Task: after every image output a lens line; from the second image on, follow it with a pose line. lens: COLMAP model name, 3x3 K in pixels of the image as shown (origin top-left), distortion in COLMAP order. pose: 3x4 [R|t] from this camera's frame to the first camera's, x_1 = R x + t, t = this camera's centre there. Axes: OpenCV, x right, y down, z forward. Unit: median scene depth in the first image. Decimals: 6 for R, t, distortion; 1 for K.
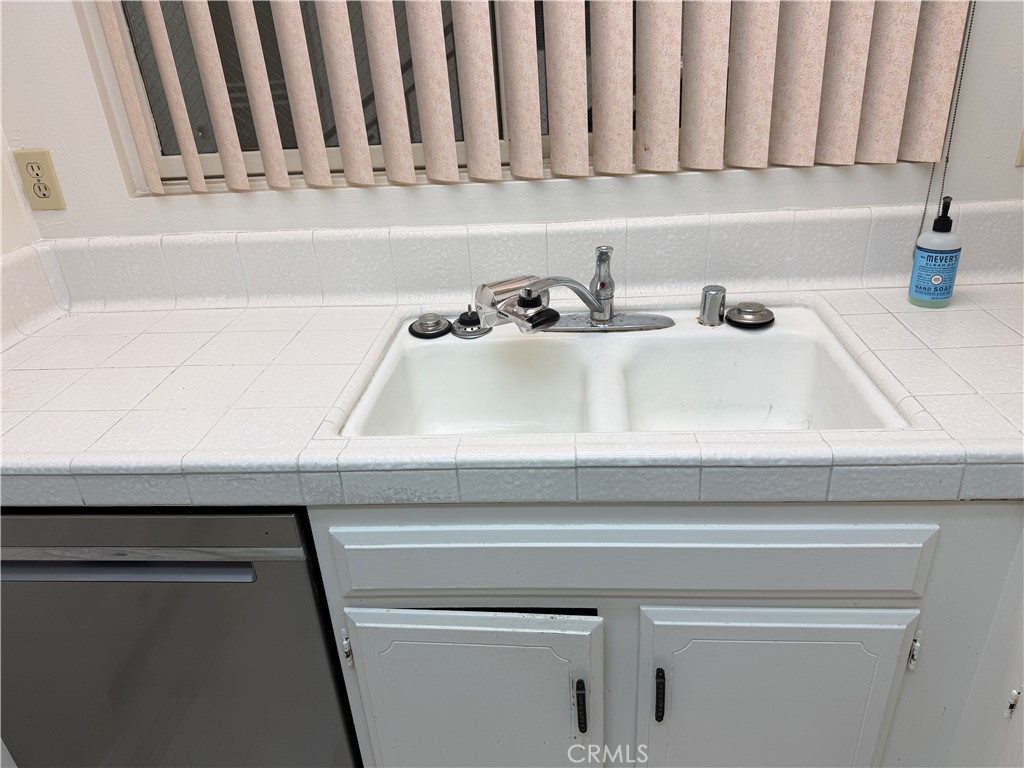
lens RADIAL K [[718.7, 0, 514.6], [0, 718.7, 380.8], [0, 0, 1]] dist [0.009970, -0.008435]
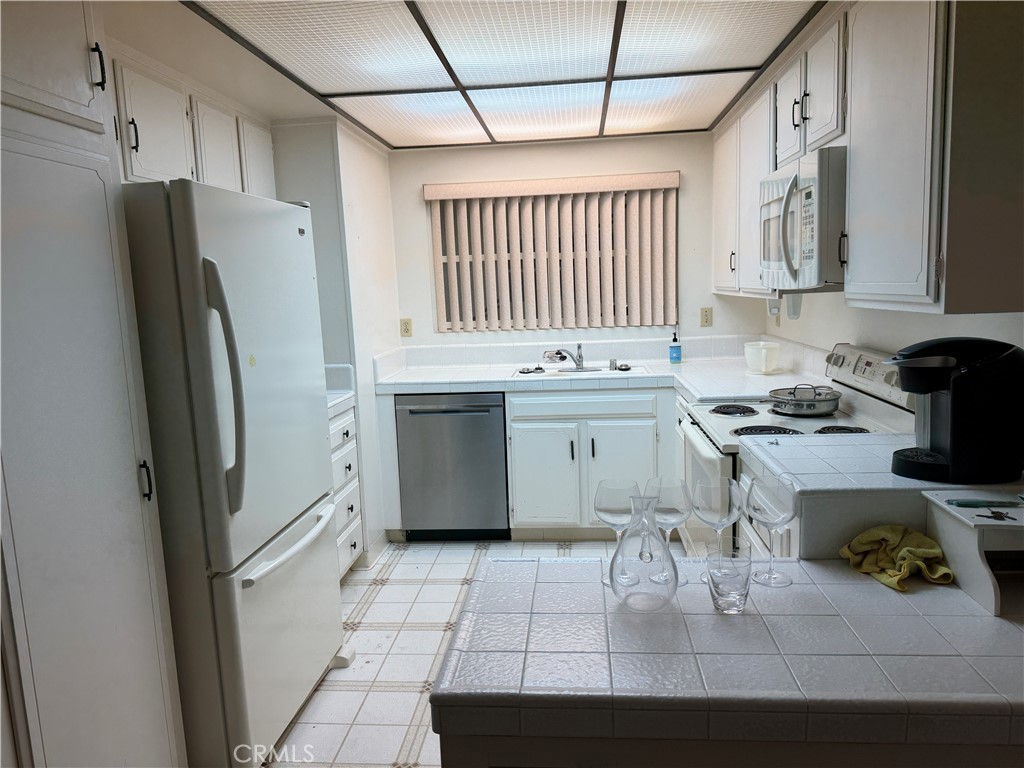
lens RADIAL K [[718.7, 0, 503.2], [0, 718.7, 387.0], [0, 0, 1]] dist [0.009970, -0.008435]
pose [[0.999418, 0.021100, -0.026802, -0.140163], [-0.028379, 0.950291, -0.310068, 1.047352], [0.018927, 0.310649, 0.950336, -2.149617]]
